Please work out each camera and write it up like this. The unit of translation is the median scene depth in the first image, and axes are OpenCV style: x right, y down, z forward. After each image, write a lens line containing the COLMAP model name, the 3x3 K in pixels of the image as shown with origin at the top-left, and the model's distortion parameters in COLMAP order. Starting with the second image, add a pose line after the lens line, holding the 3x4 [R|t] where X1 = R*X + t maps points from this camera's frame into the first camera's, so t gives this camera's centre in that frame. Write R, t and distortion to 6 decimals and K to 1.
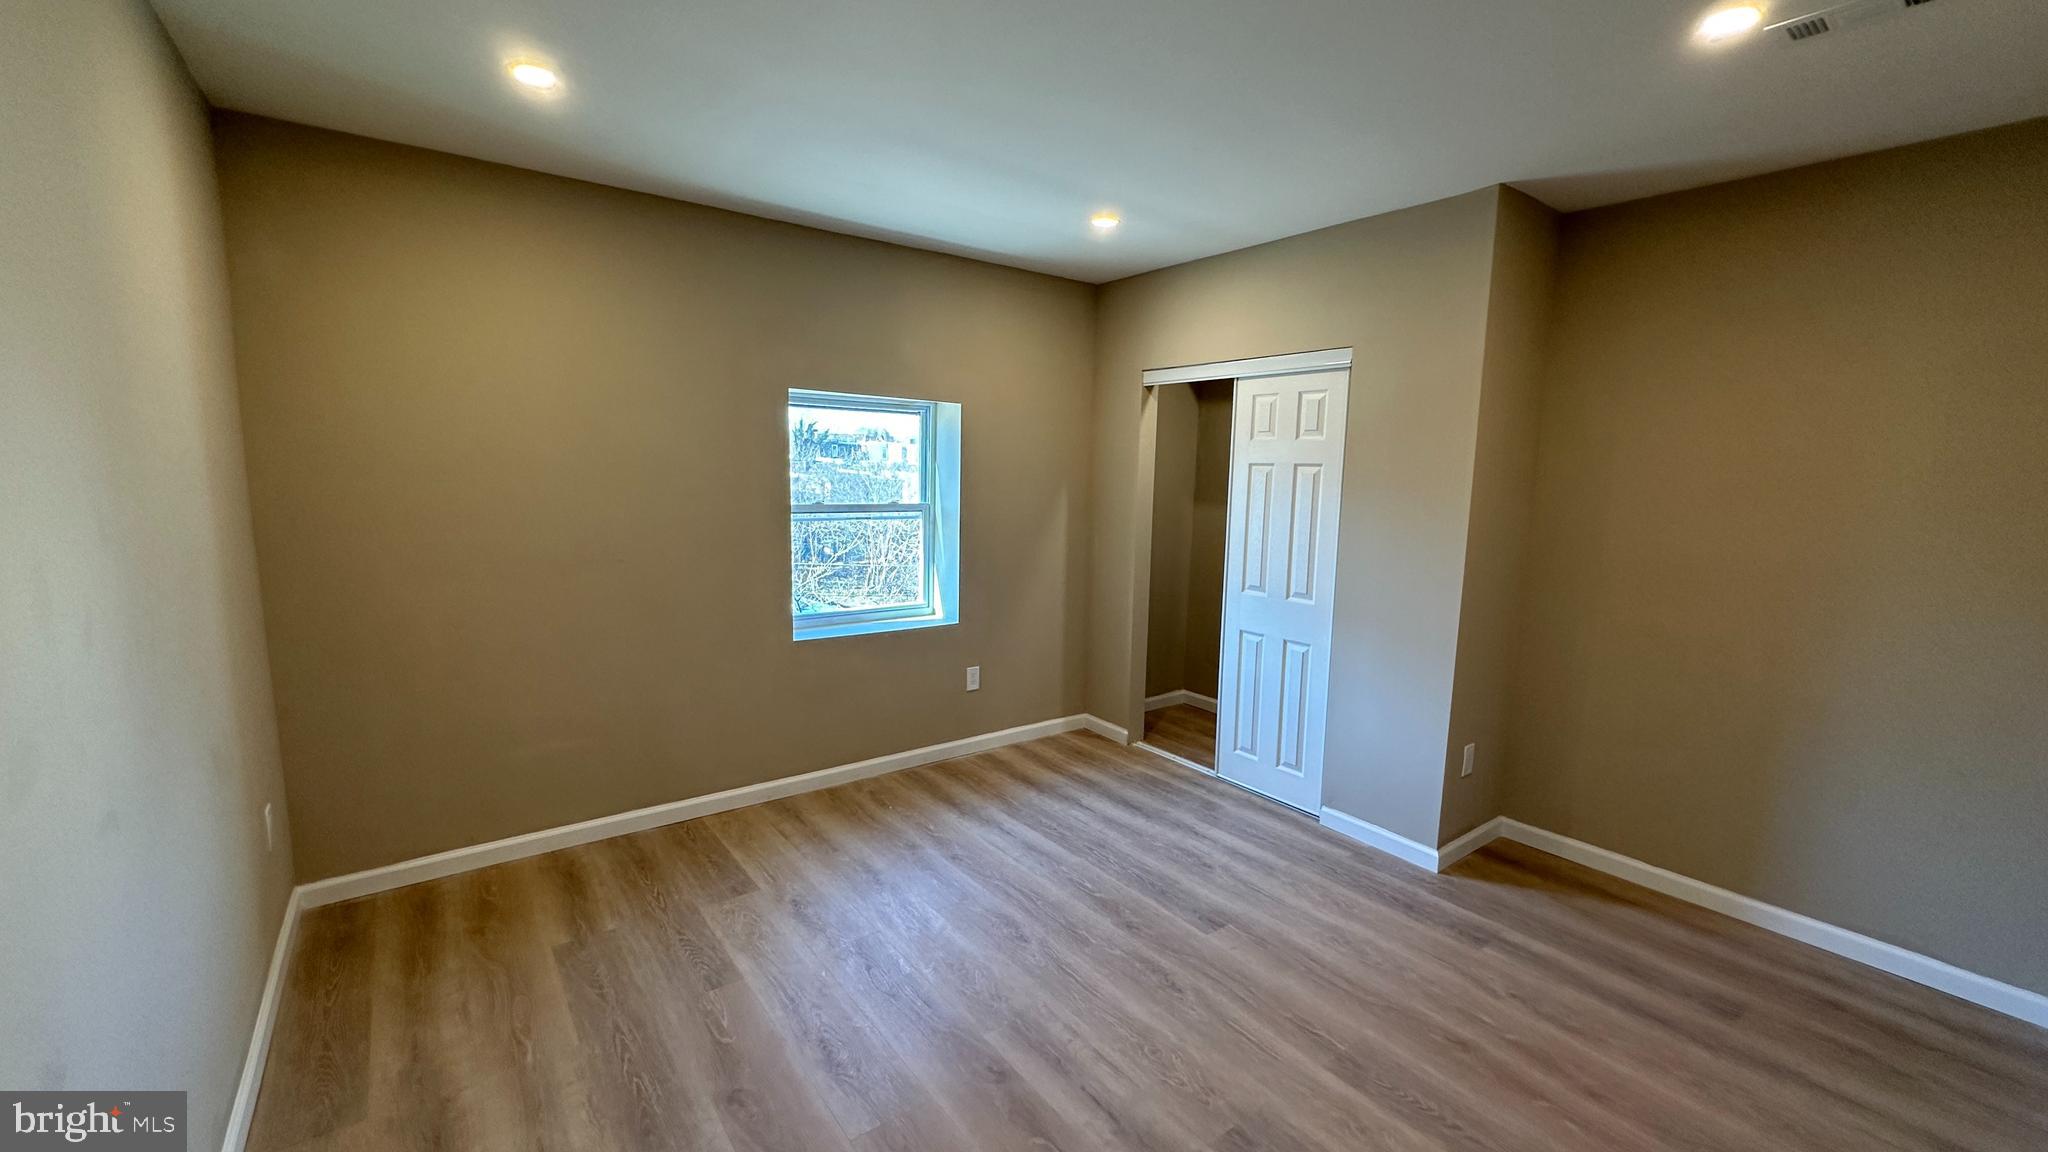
lens RADIAL K [[818.2, 0, 1024.0], [0, 818.2, 576.0], [0, 0, 1]] dist [0.001085, 0.000314]
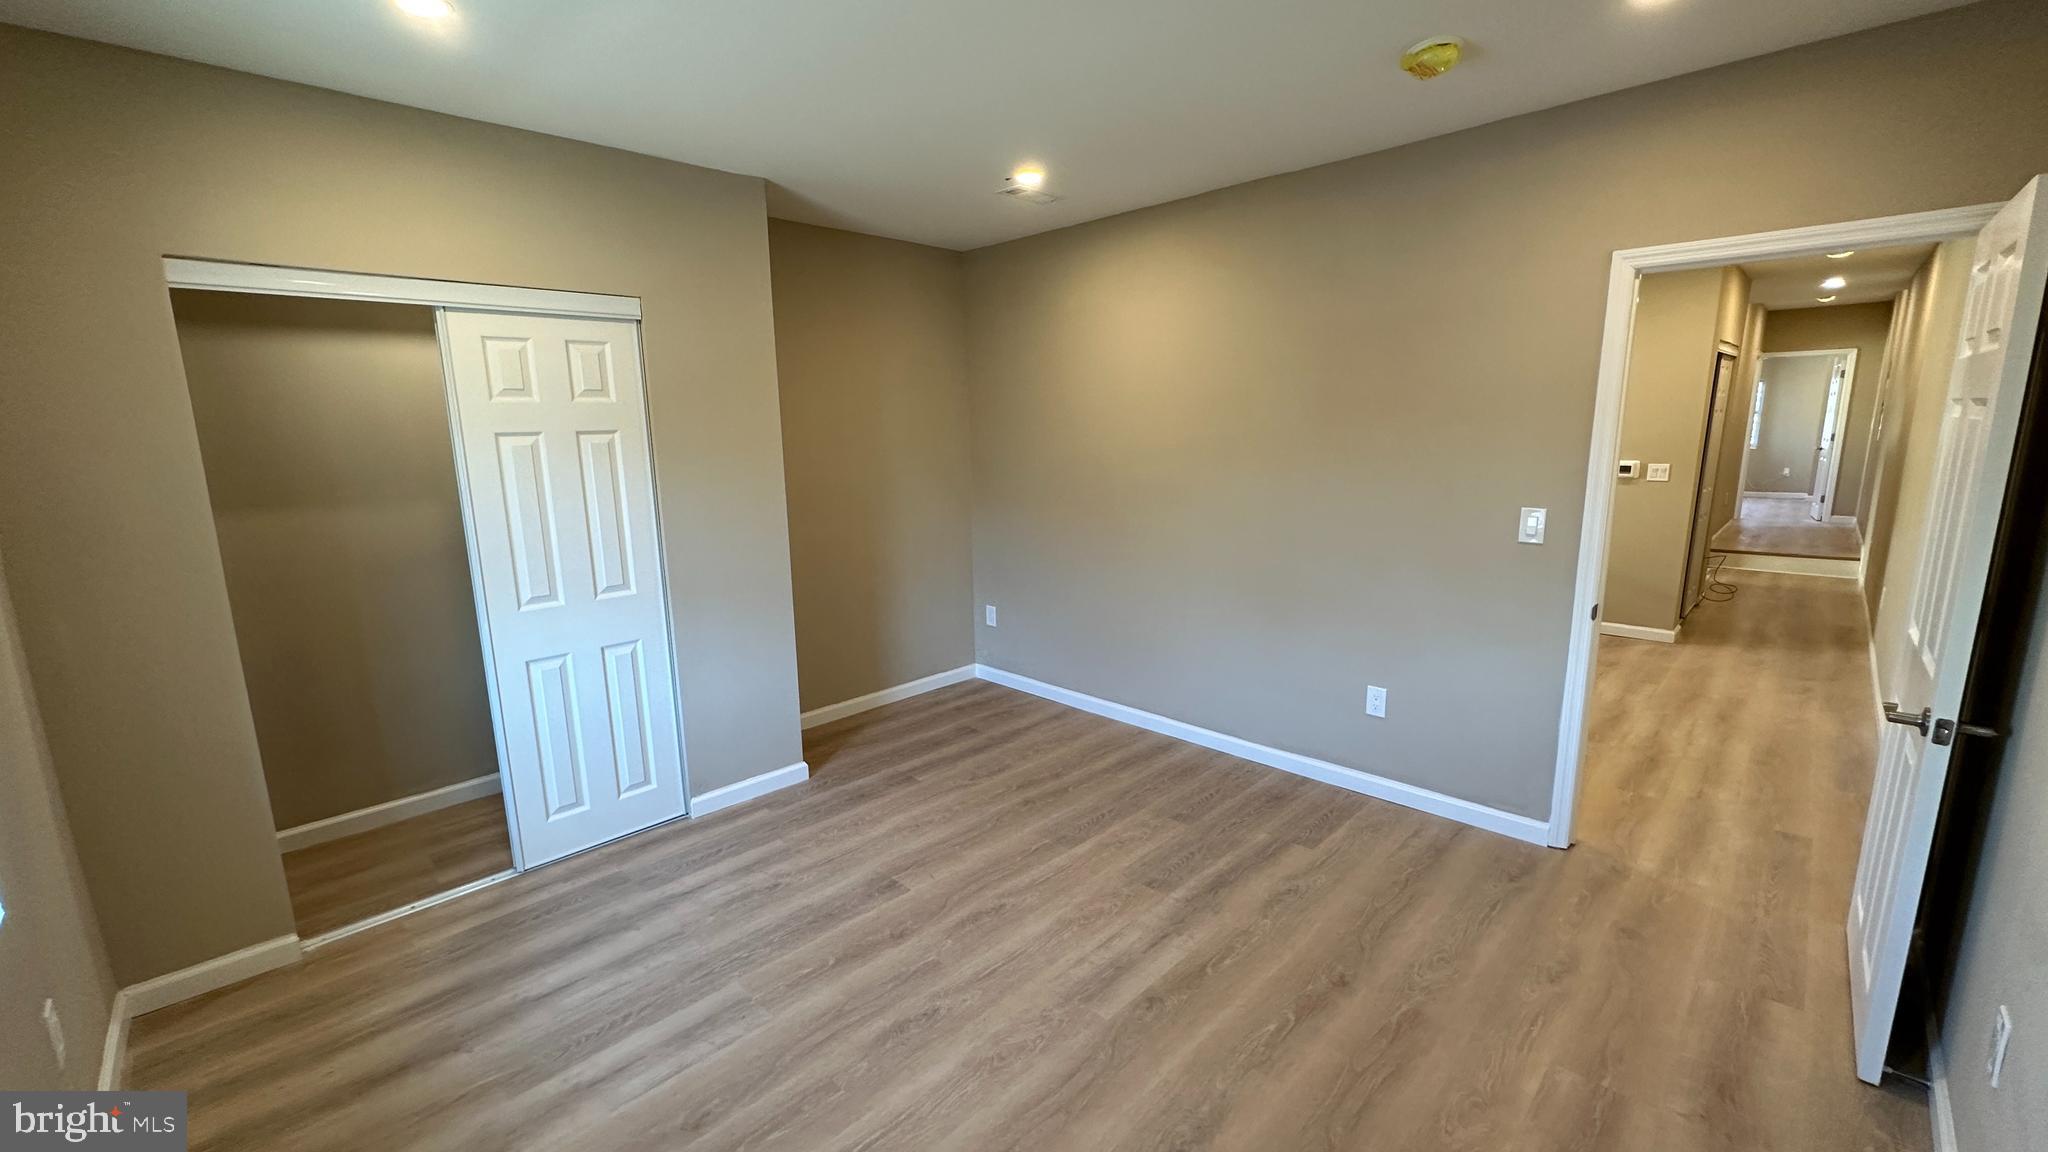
lens RADIAL K [[818.2, 0, 1024.0], [0, 818.2, 576.0], [0, 0, 1]] dist [0.001085, 0.000314]
pose [[-0.152489, -0.197437, 0.968383, -0.619941], [0.149679, 0.963926, 0.220098, -0.127588], [-0.976905, 0.178509, -0.117436, 0.789546]]
